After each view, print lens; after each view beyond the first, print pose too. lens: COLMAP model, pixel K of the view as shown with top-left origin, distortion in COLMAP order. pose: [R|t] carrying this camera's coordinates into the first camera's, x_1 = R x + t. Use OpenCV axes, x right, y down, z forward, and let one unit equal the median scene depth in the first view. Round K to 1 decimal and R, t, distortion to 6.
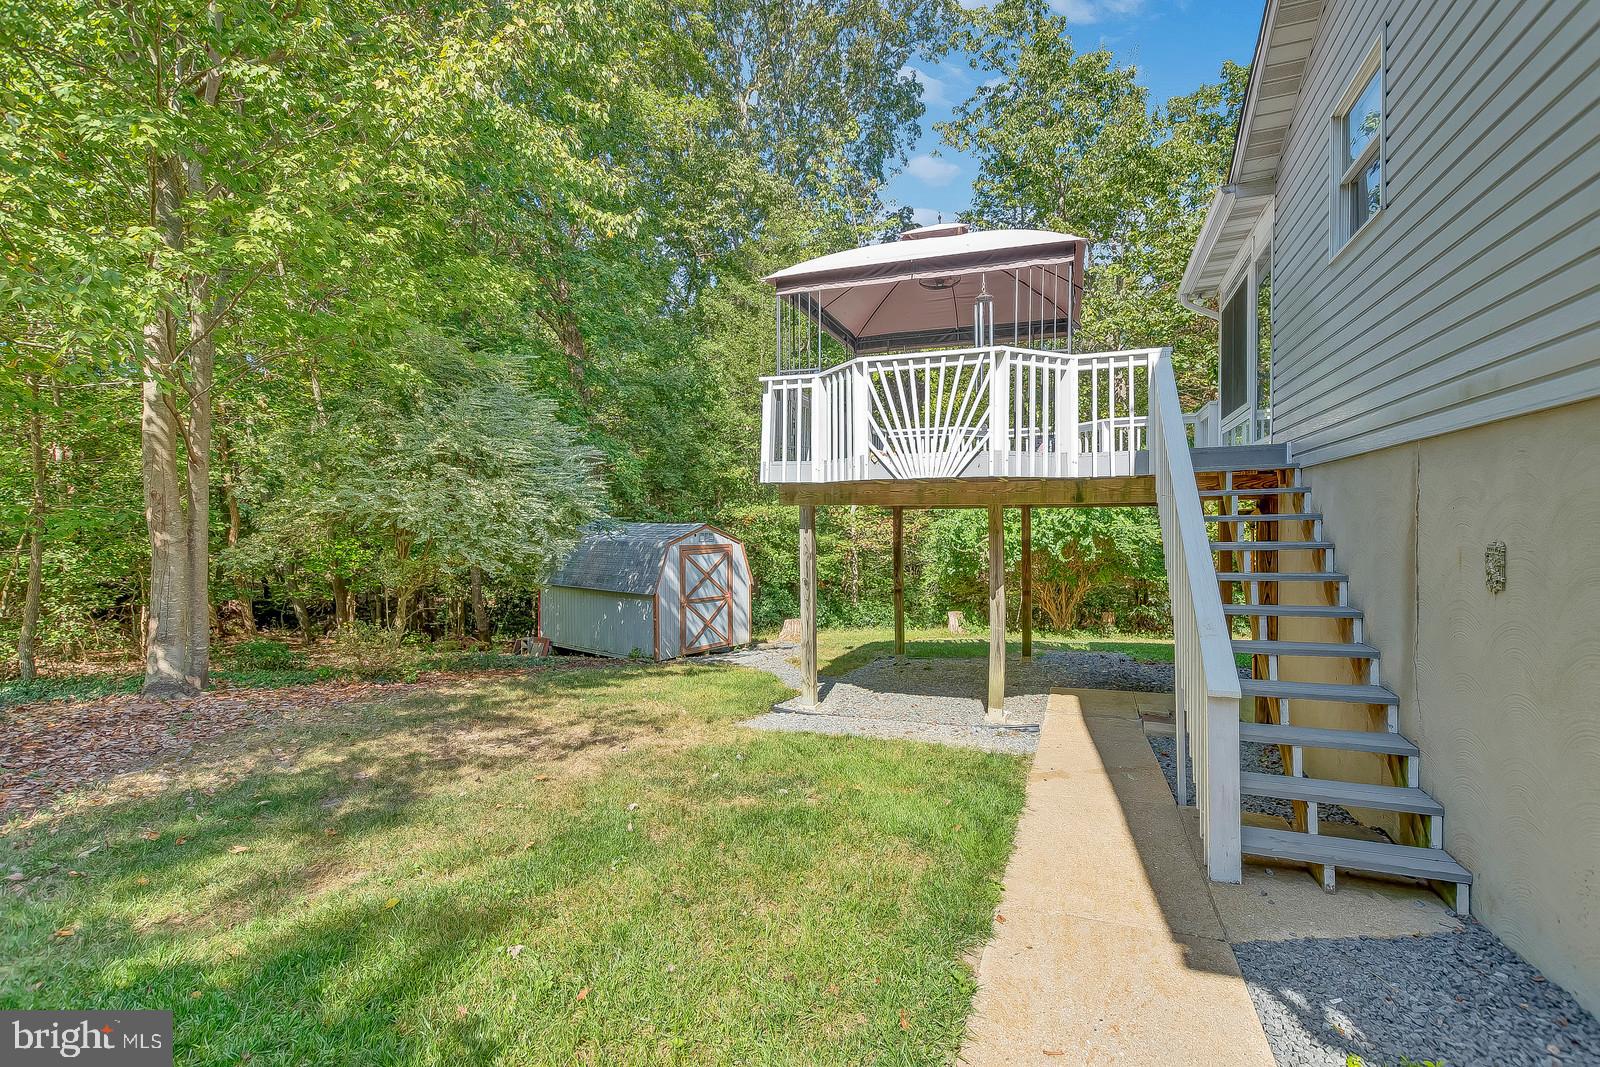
lens RADIAL K [[715.5, 0, 791.7], [0, 715.5, 547.8], [0, 0, 1]] dist [0.007001, -0.004038]
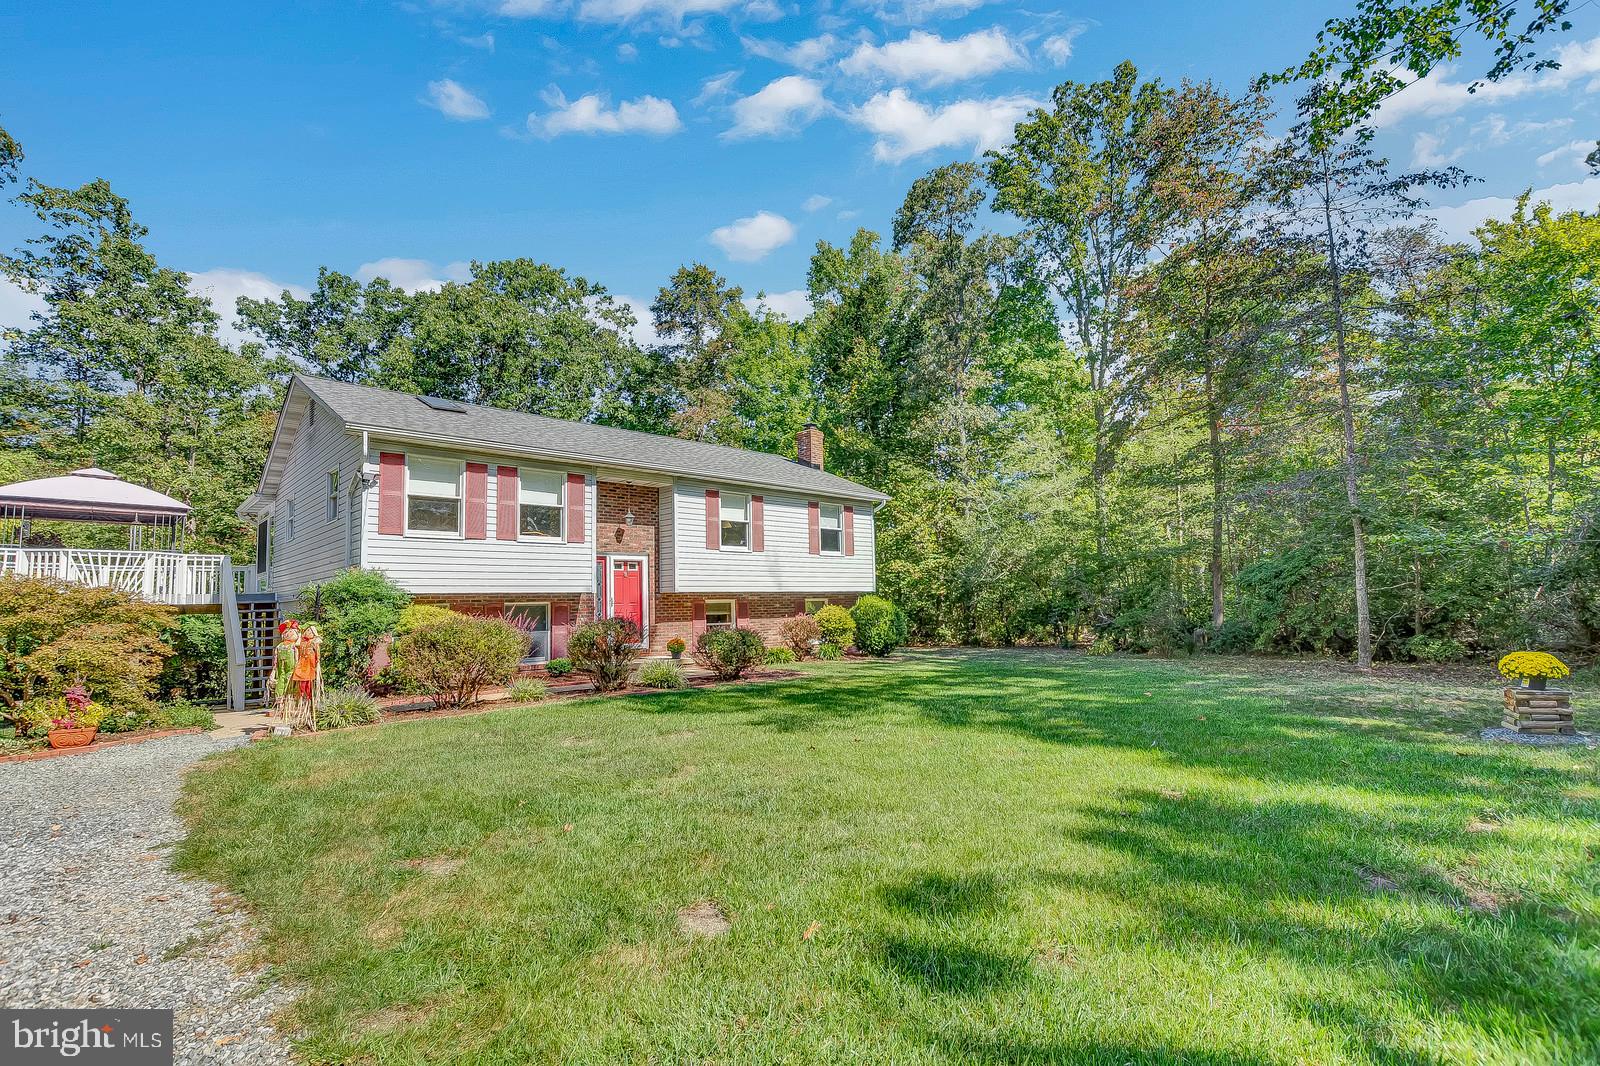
lens RADIAL K [[715.5, 0, 814.8], [0, 715.5, 552.4], [0, 0, 1]] dist [0.007001, -0.004038]
pose [[0.397718, 0.077344, 0.914242, -0.473261], [0.043101, 0.993766, -0.102822, 0.033839], [-0.916495, 0.080299, 0.391905, -0.921676]]
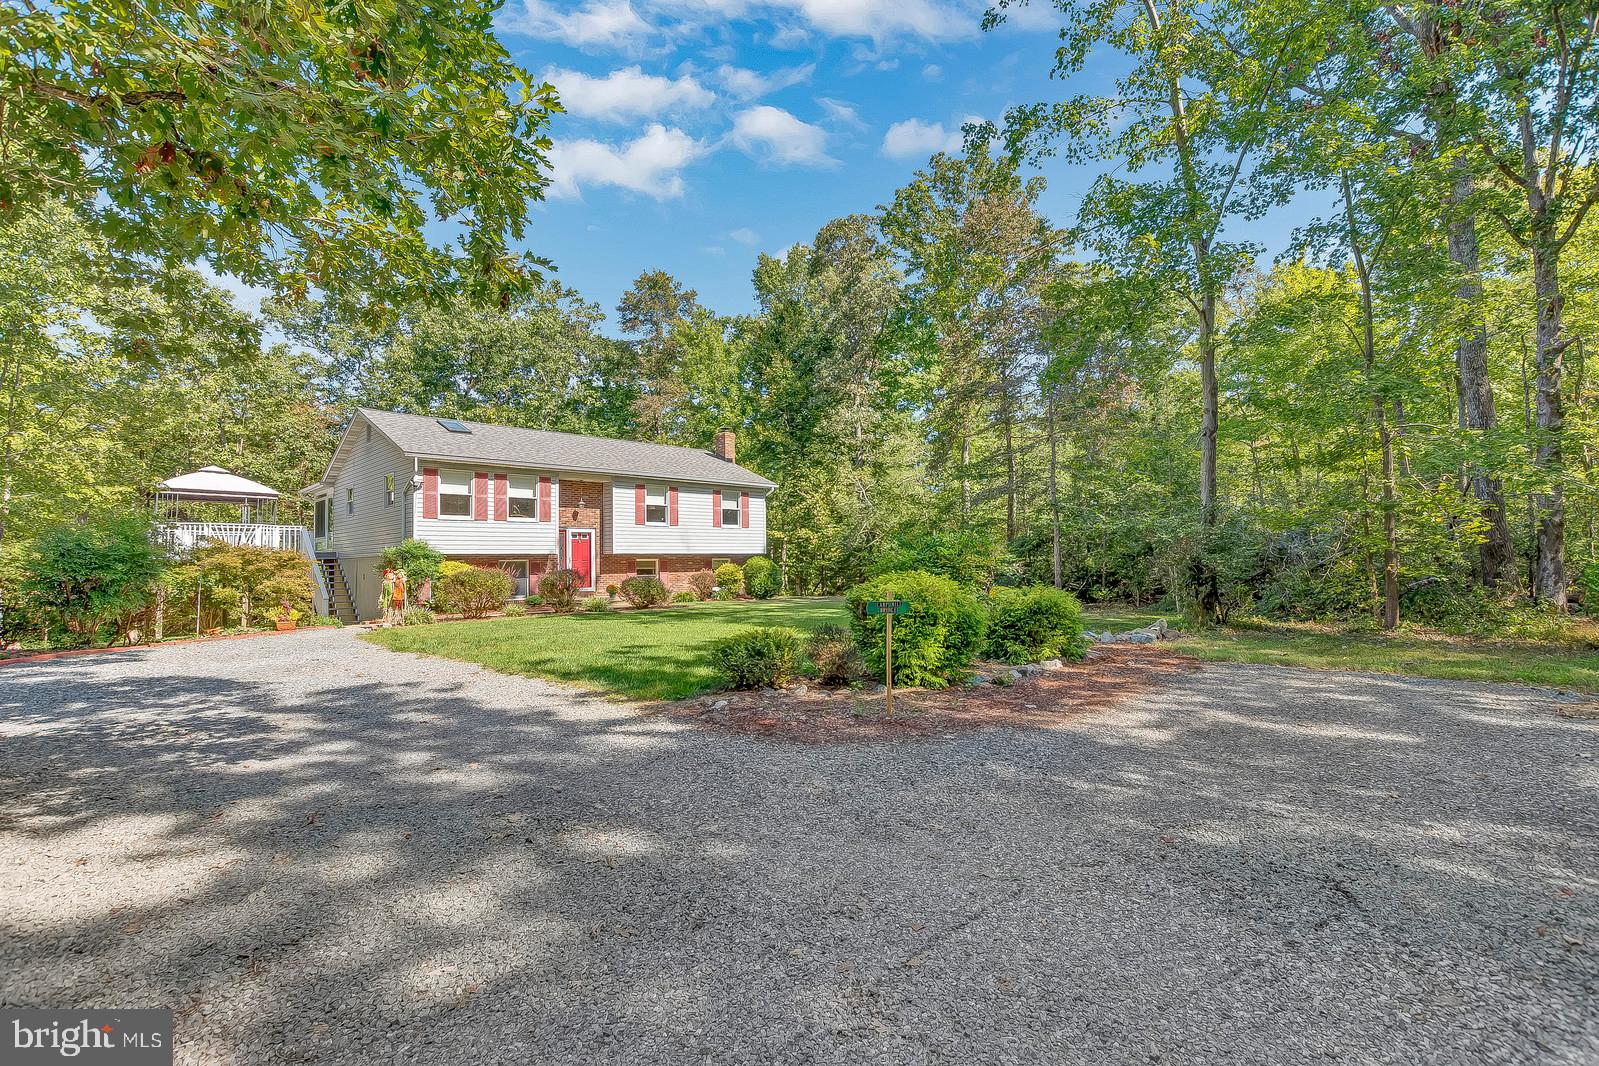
lens RADIAL K [[715.0, 0, 814.3], [0, 715.0, 542.1], [0, 0, 1]] dist [0.007001, -0.004038]
pose [[0.379522, 0.041440, 0.924254, -0.901827], [0.037342, 0.997496, -0.060057, 0.062465], [-0.924429, 0.057306, 0.377024, -1.345325]]
